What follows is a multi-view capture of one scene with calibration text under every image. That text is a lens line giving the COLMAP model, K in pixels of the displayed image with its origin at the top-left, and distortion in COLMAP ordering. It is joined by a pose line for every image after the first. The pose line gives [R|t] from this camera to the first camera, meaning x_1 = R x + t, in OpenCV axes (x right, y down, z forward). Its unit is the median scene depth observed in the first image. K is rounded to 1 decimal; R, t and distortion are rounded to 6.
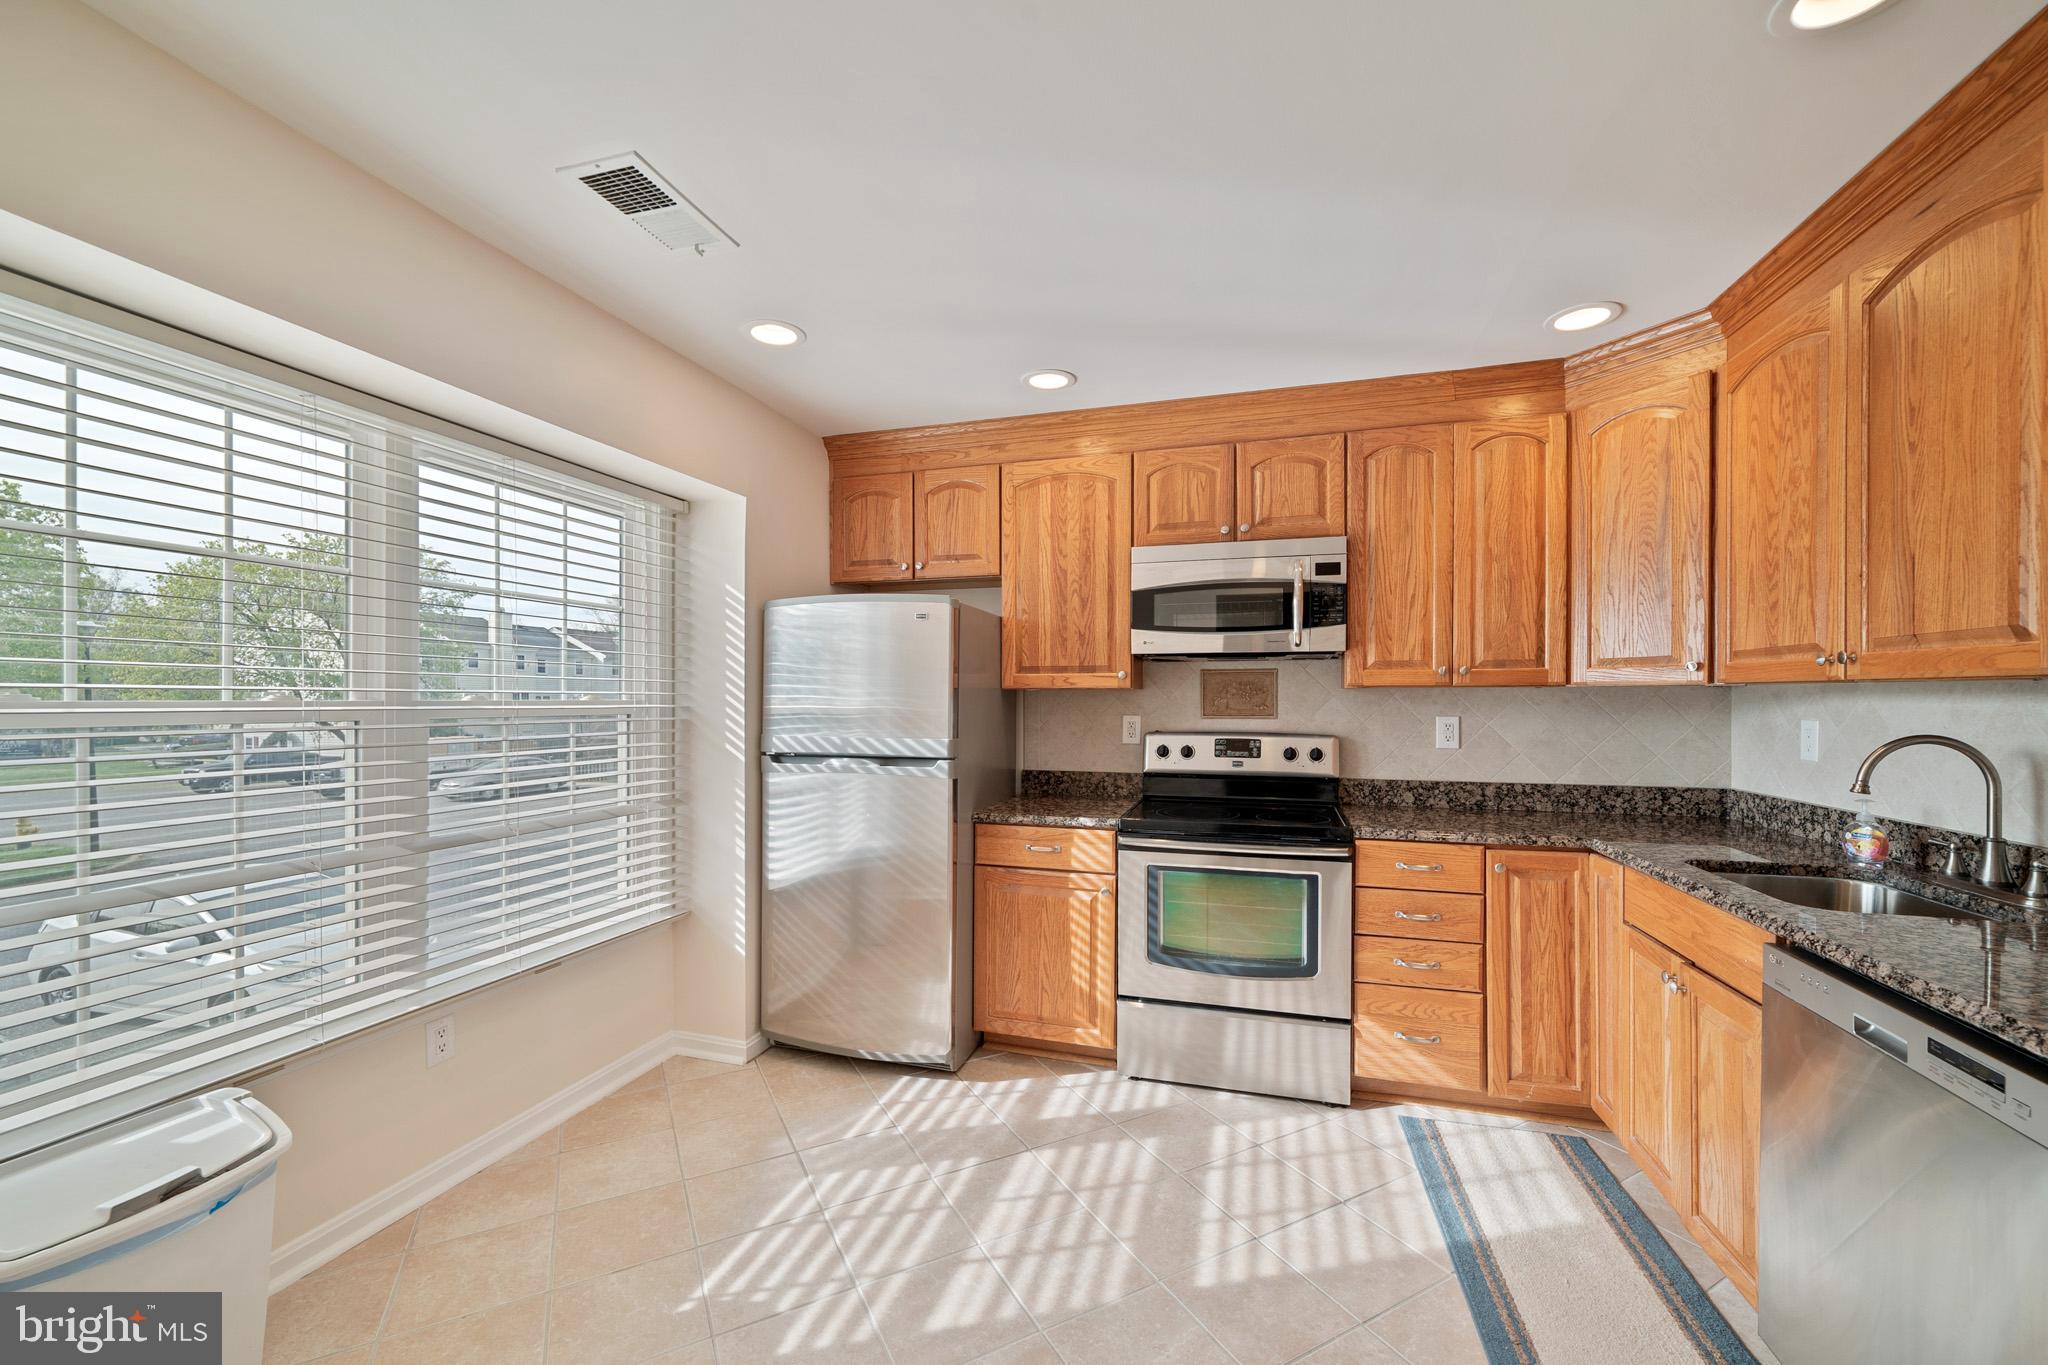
lens RADIAL K [[807.6, 0, 1029.6], [0, 807.6, 702.3], [0, 0, 1]] dist [0.002194, 0.000317]
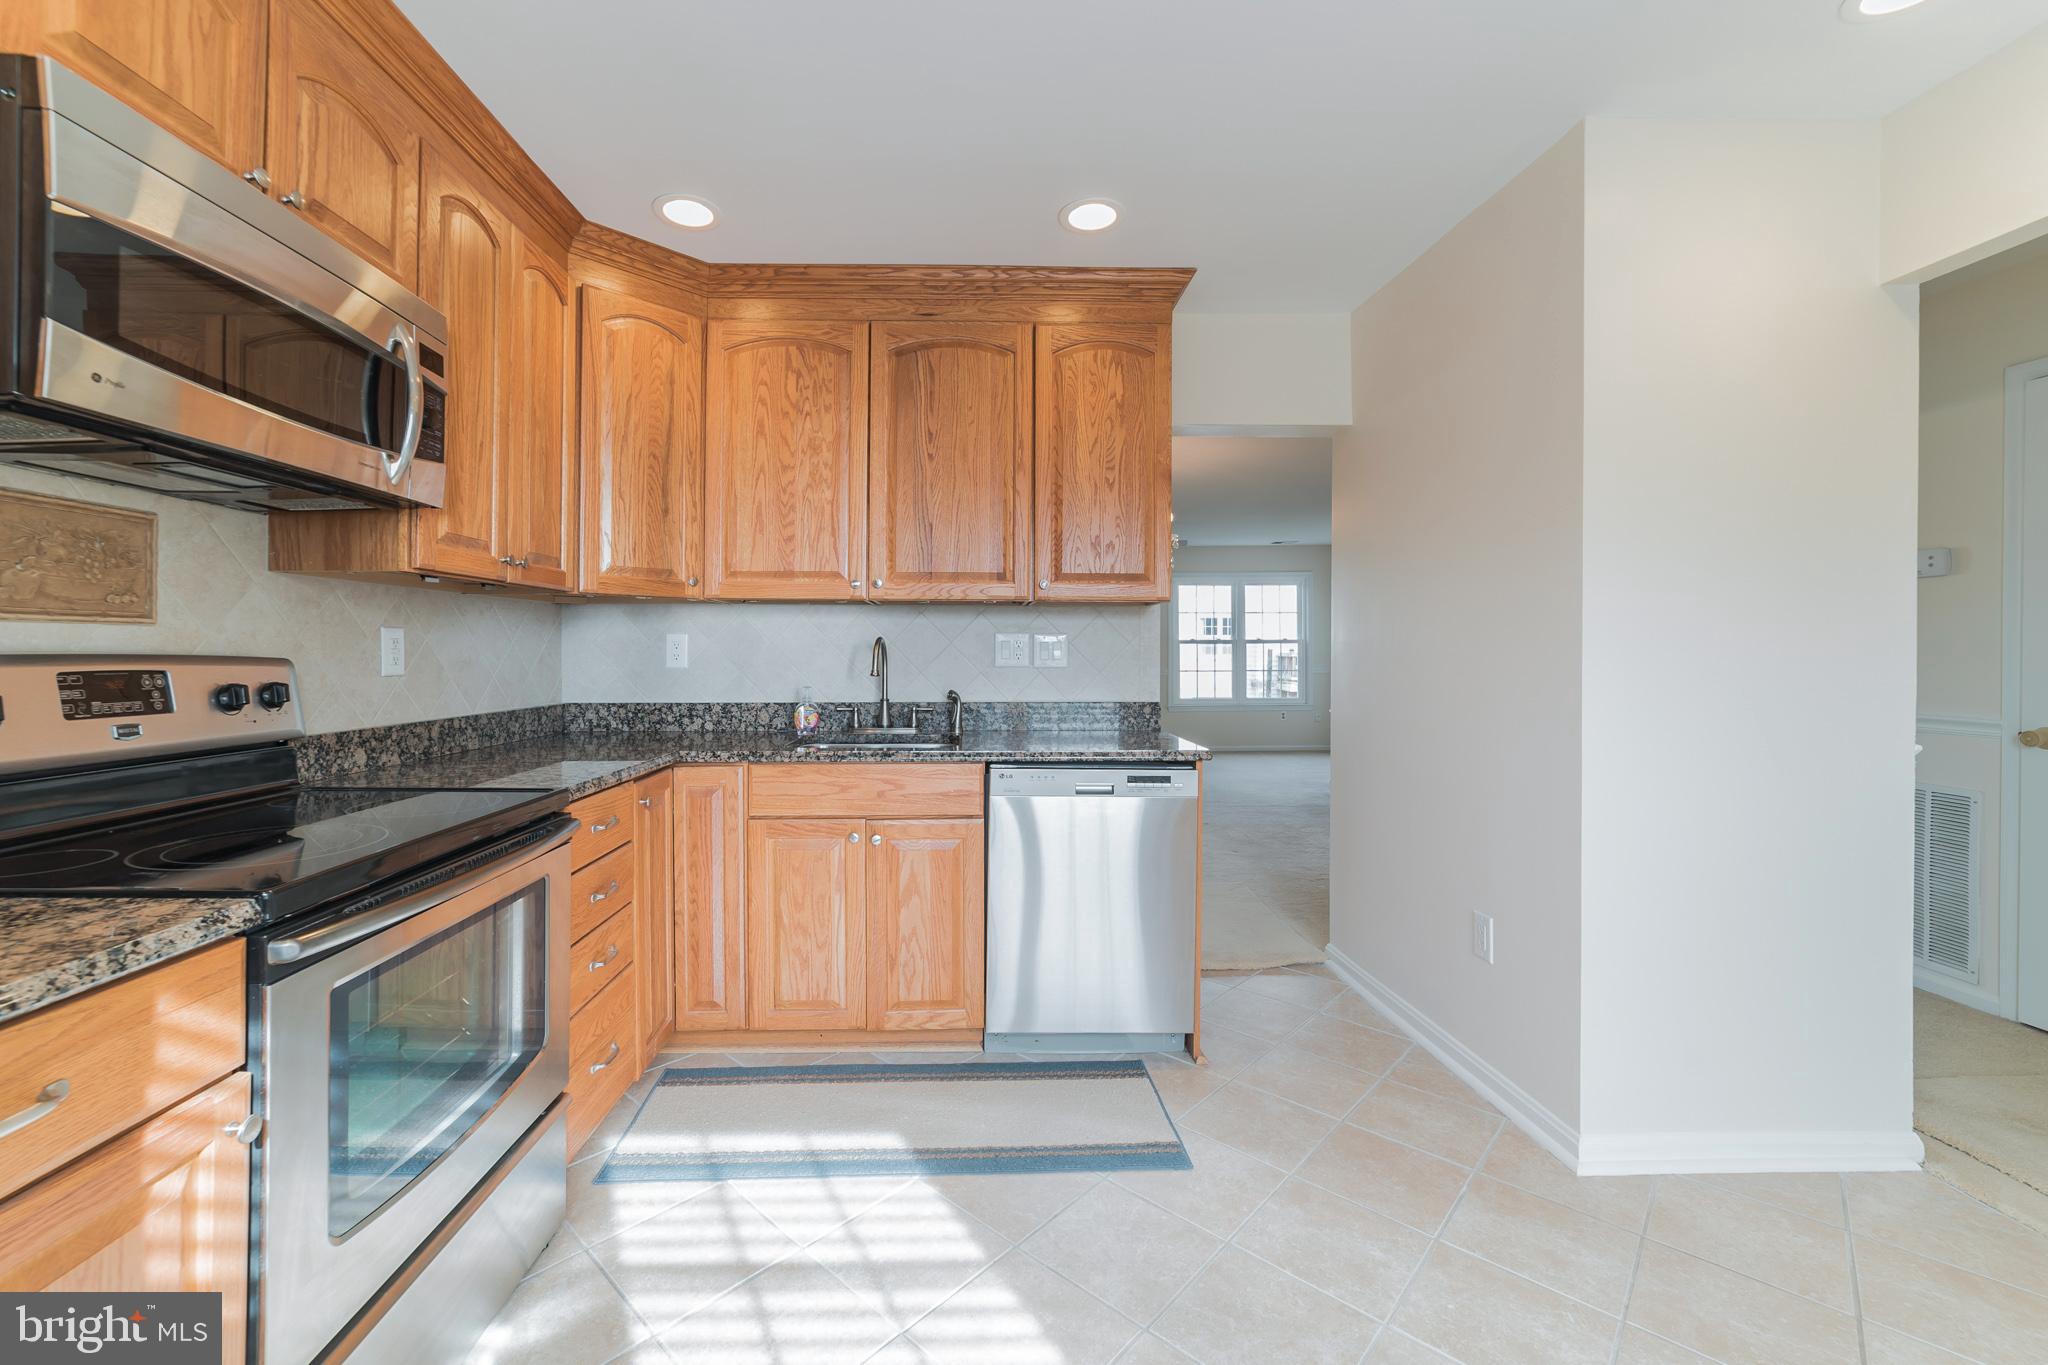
lens RADIAL K [[838.3, 0, 984.8], [0, 838.3, 645.6], [0, 0, 1]] dist [-0.024071, 0.011194]
pose [[-0.301710, 0.007339, 0.953372, -0.309500], [0.004384, 0.999970, -0.006310, 0.042390], [-0.953390, 0.002276, -0.301733, 0.807338]]
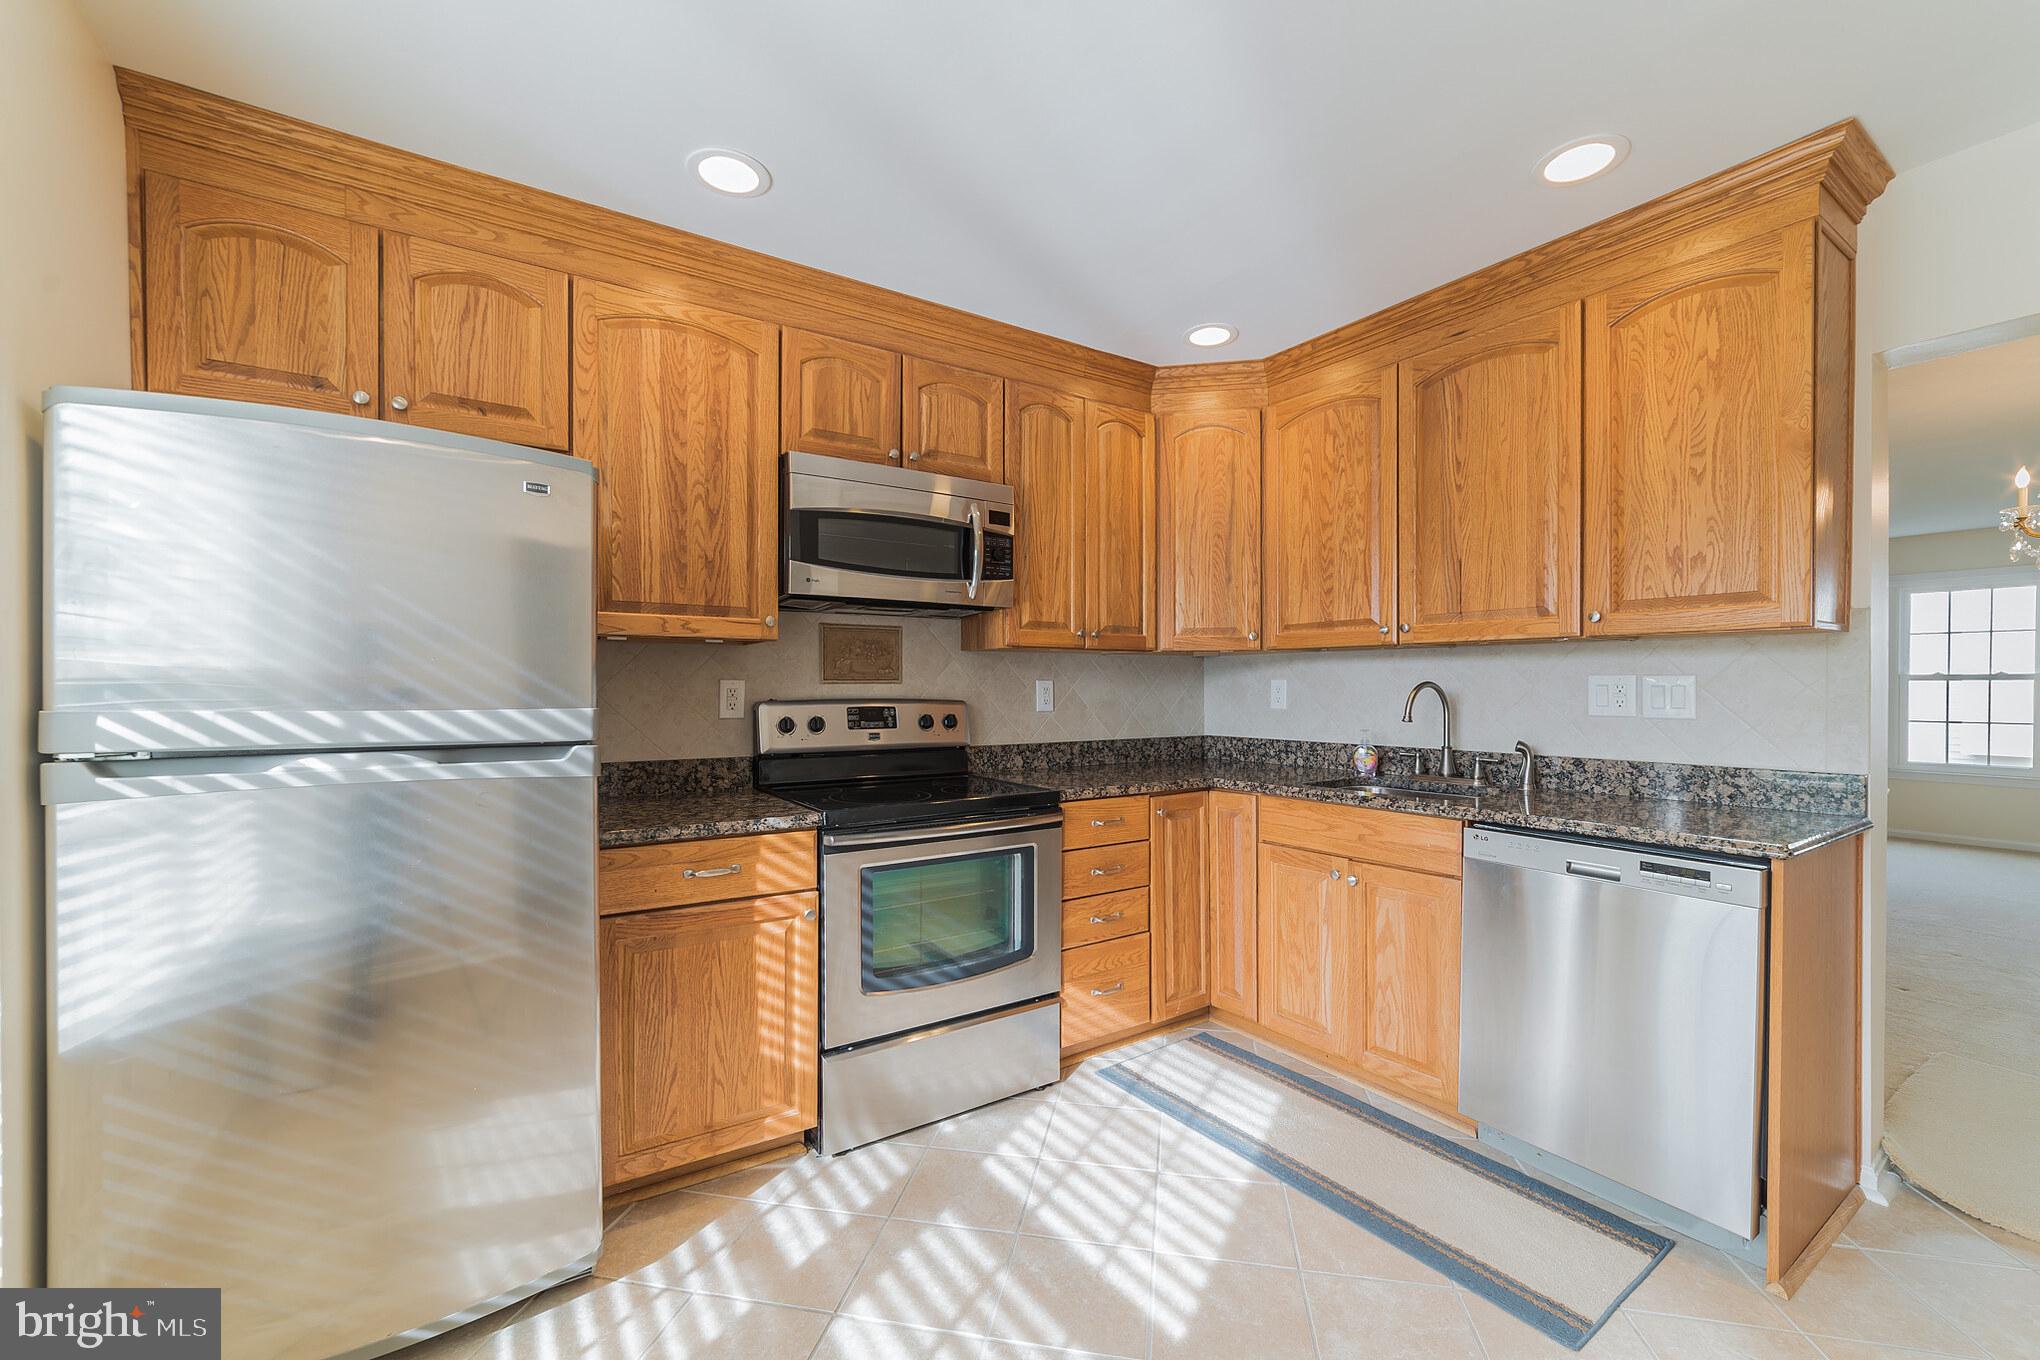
lens RADIAL K [[828.4, 0, 1023.8], [0, 828.4, 690.8], [0, 0, 1]] dist [-0.012871, 0.000240]
pose [[0.637342, -0.003669, 0.770572, -0.349578], [0.004996, 0.999987, 0.000629, 0.032843], [-0.770565, 0.003449, 0.637353, 0.372768]]
